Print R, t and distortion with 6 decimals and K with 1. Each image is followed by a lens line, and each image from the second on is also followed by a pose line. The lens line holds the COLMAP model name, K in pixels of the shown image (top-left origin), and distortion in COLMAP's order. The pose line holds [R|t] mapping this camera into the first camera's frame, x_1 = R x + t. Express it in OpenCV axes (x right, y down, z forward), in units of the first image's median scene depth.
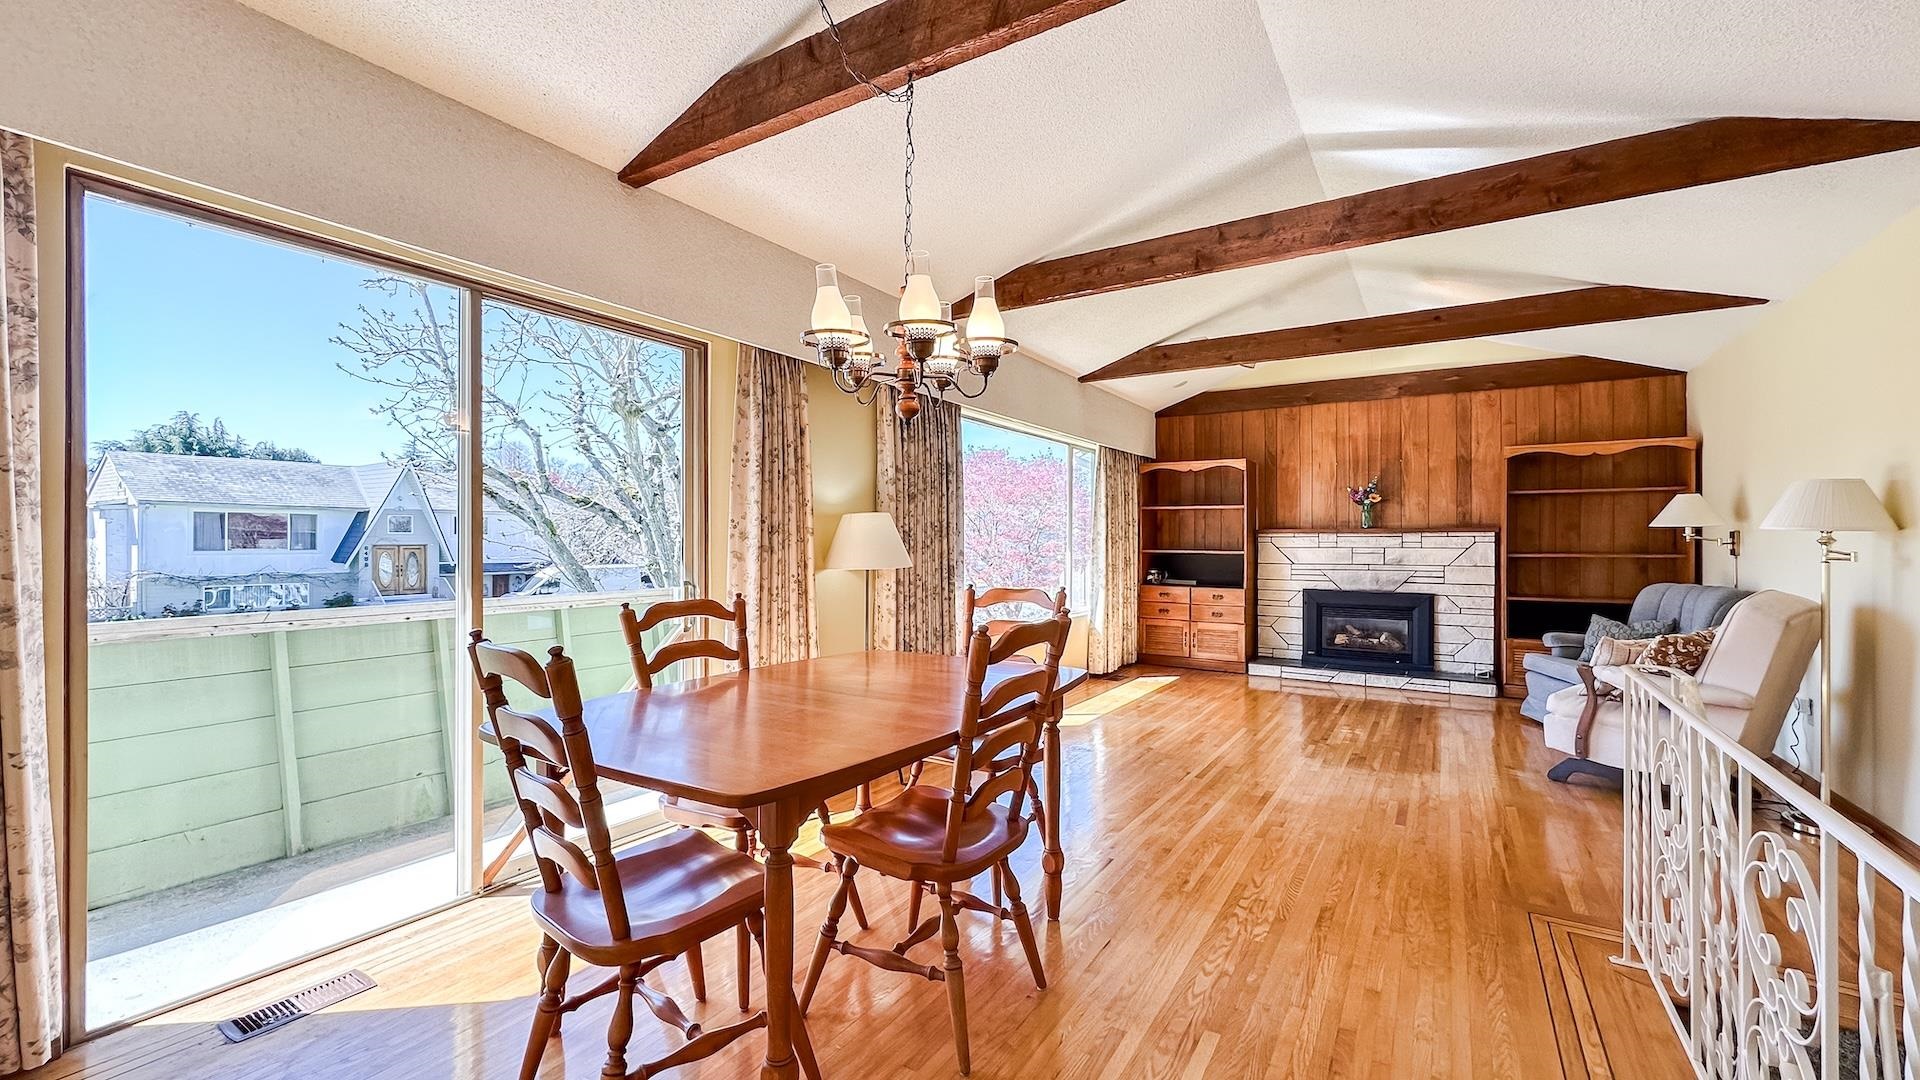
lens RADIAL K [[767.2, 0, 956.7], [0, 767.2, 540.7], [0, 0, 1]] dist [0.000745, -0.000360]
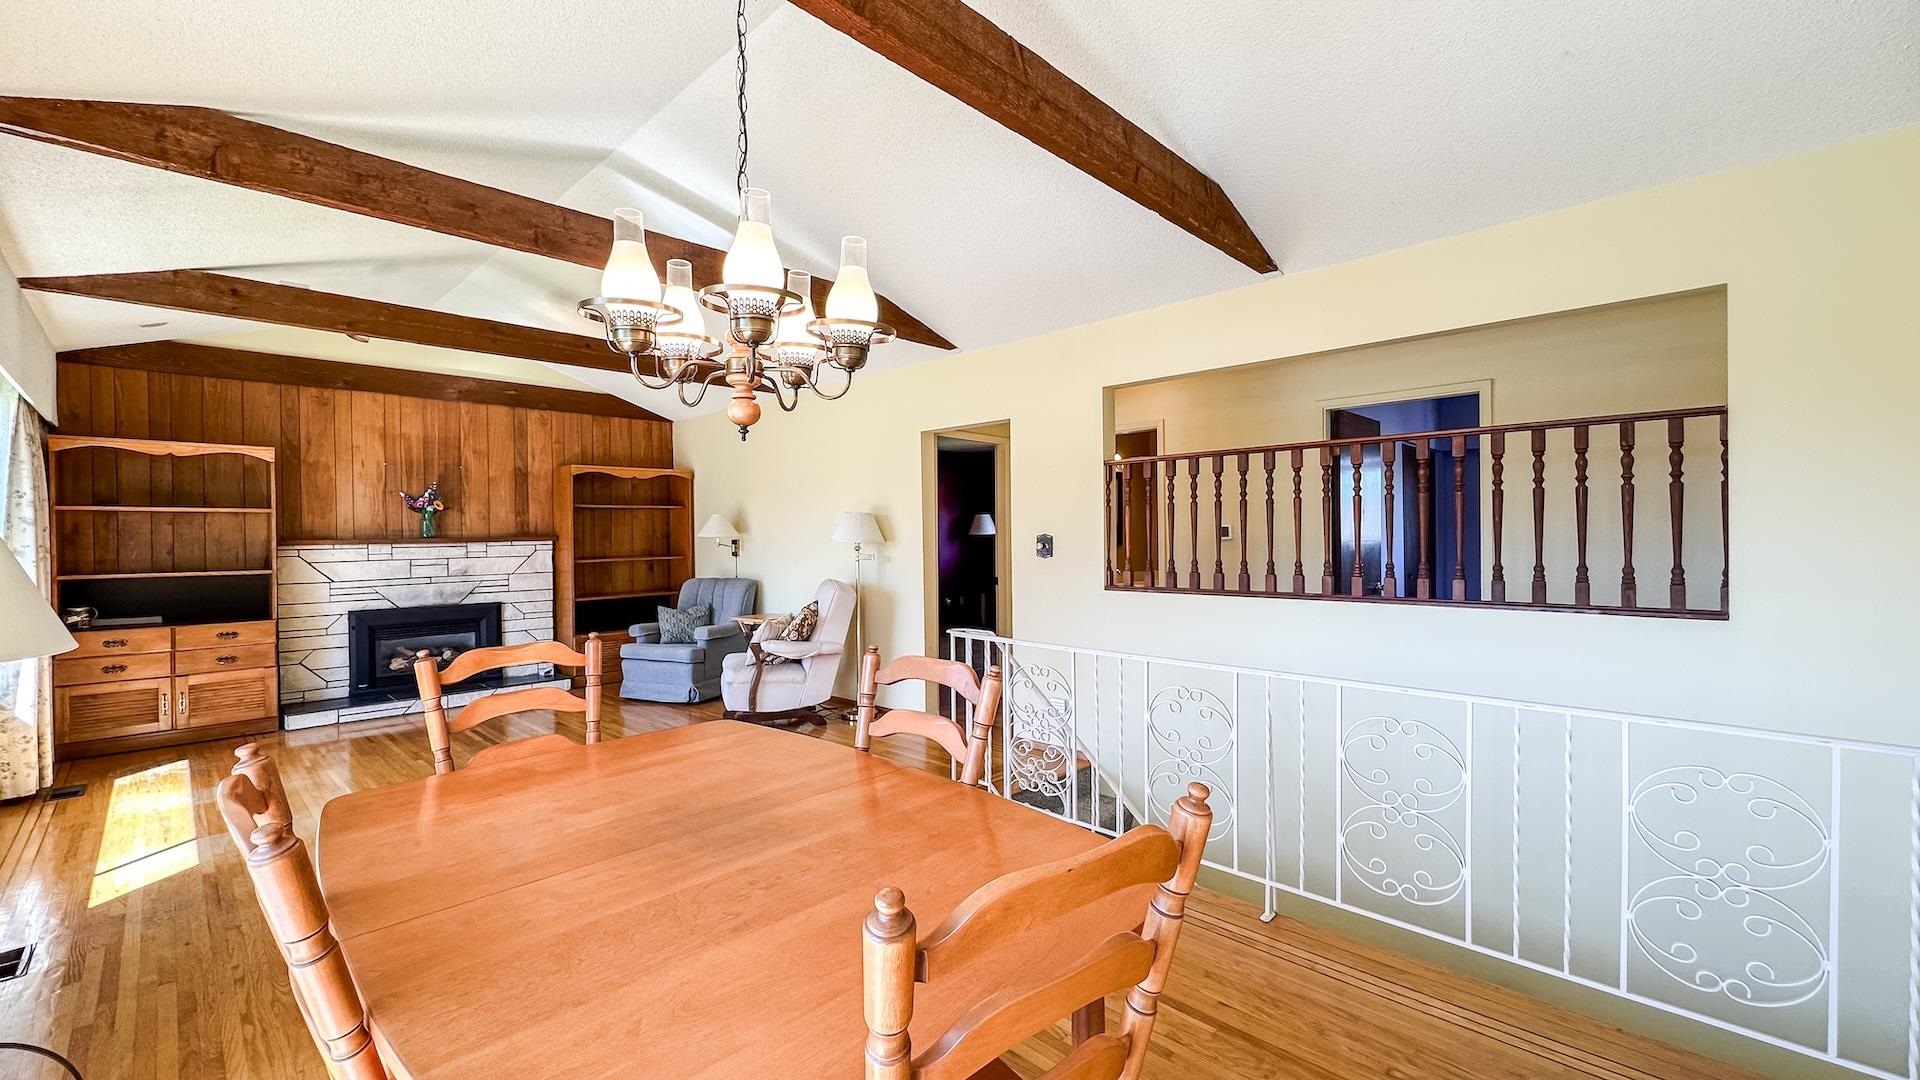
lens RADIAL K [[767.2, 0, 951.1], [0, 767.2, 533.6], [0, 0, 1]] dist [0.000745, -0.000360]
pose [[0.218752, -0.005444, 0.975765, -0.225977], [0.014784, 0.999888, 0.002264, -0.014132], [-0.975668, 0.013930, 0.218808, 0.191586]]
